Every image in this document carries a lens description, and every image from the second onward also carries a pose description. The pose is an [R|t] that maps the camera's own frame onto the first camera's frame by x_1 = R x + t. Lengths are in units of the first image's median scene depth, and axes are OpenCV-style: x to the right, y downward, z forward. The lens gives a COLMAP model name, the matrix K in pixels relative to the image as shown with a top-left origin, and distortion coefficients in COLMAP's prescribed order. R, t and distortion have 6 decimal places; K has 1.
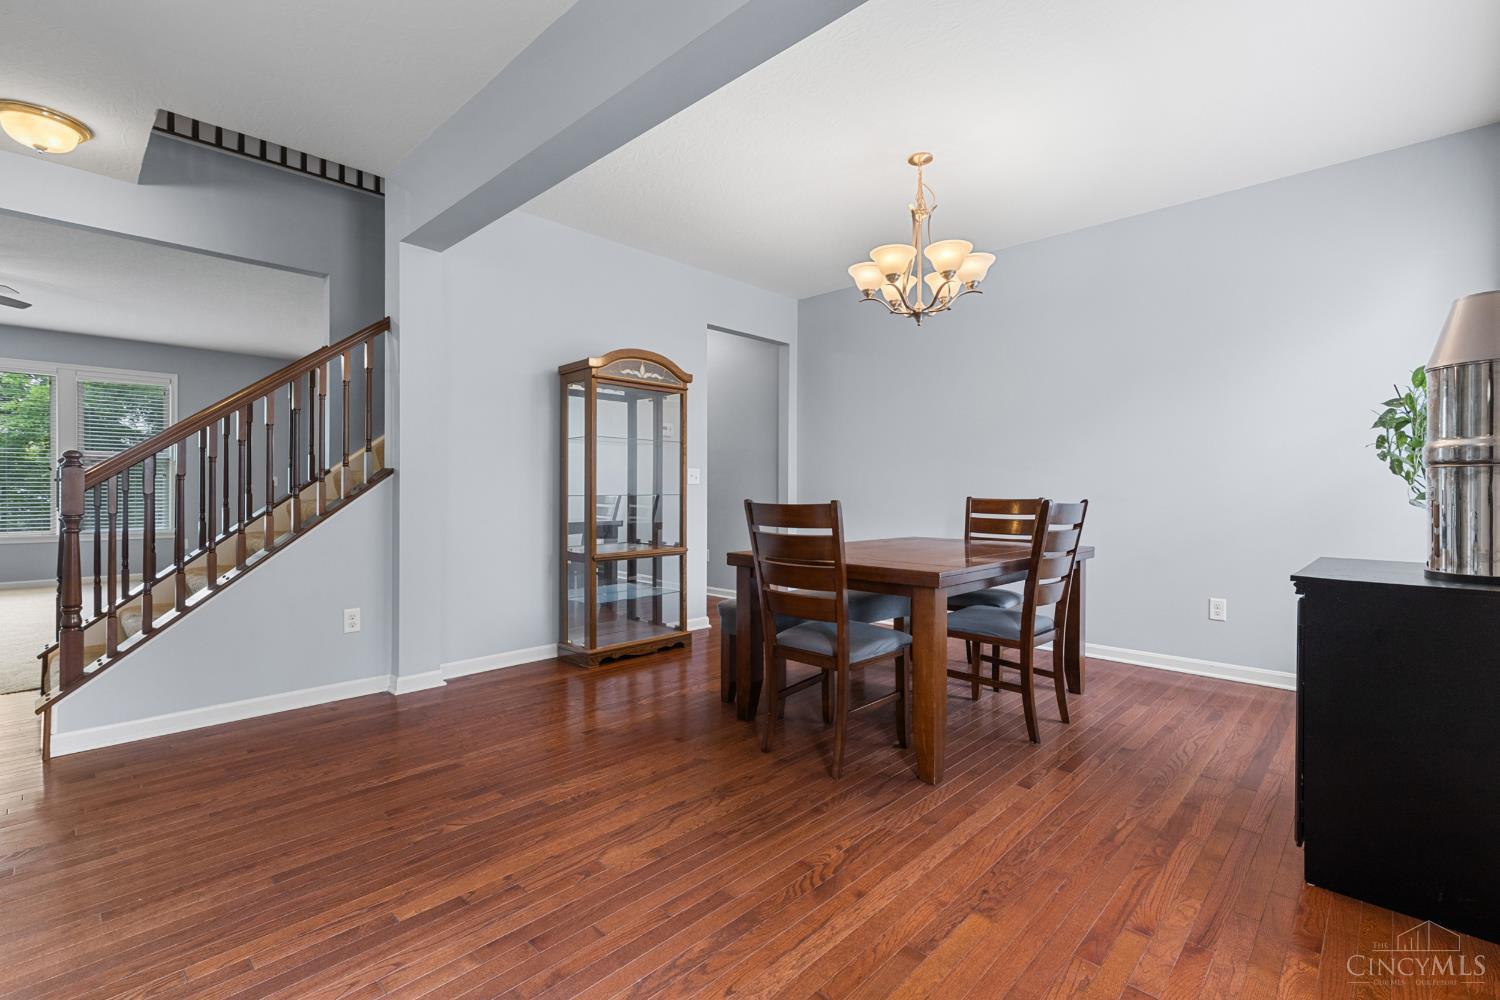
lens RADIAL K [[675.5, 0, 734.6], [0, 675.5, 499.9], [0, 0, 1]] dist [0.007156, -0.002315]
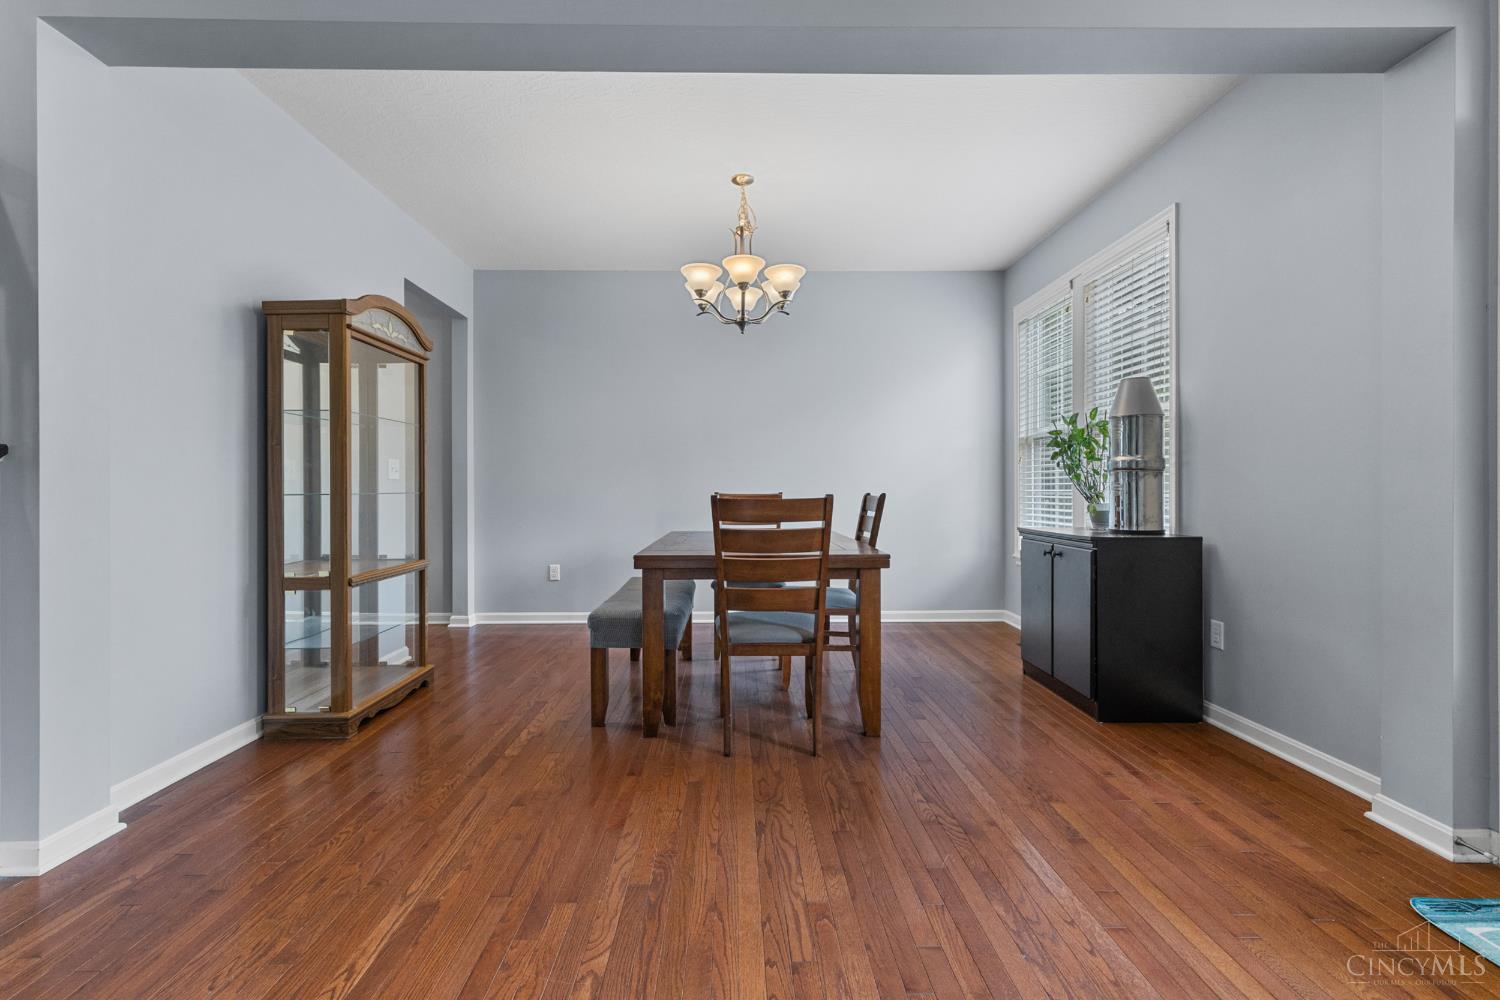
lens RADIAL K [[675.5, 0, 741.0], [0, 675.5, 494.4], [0, 0, 1]] dist [0.007156, -0.002315]
pose [[0.702731, -0.007737, 0.711413, -0.704039], [0.012615, 0.999919, -0.001587, 0.001020], [-0.711343, 0.010090, 0.702772, 0.344057]]
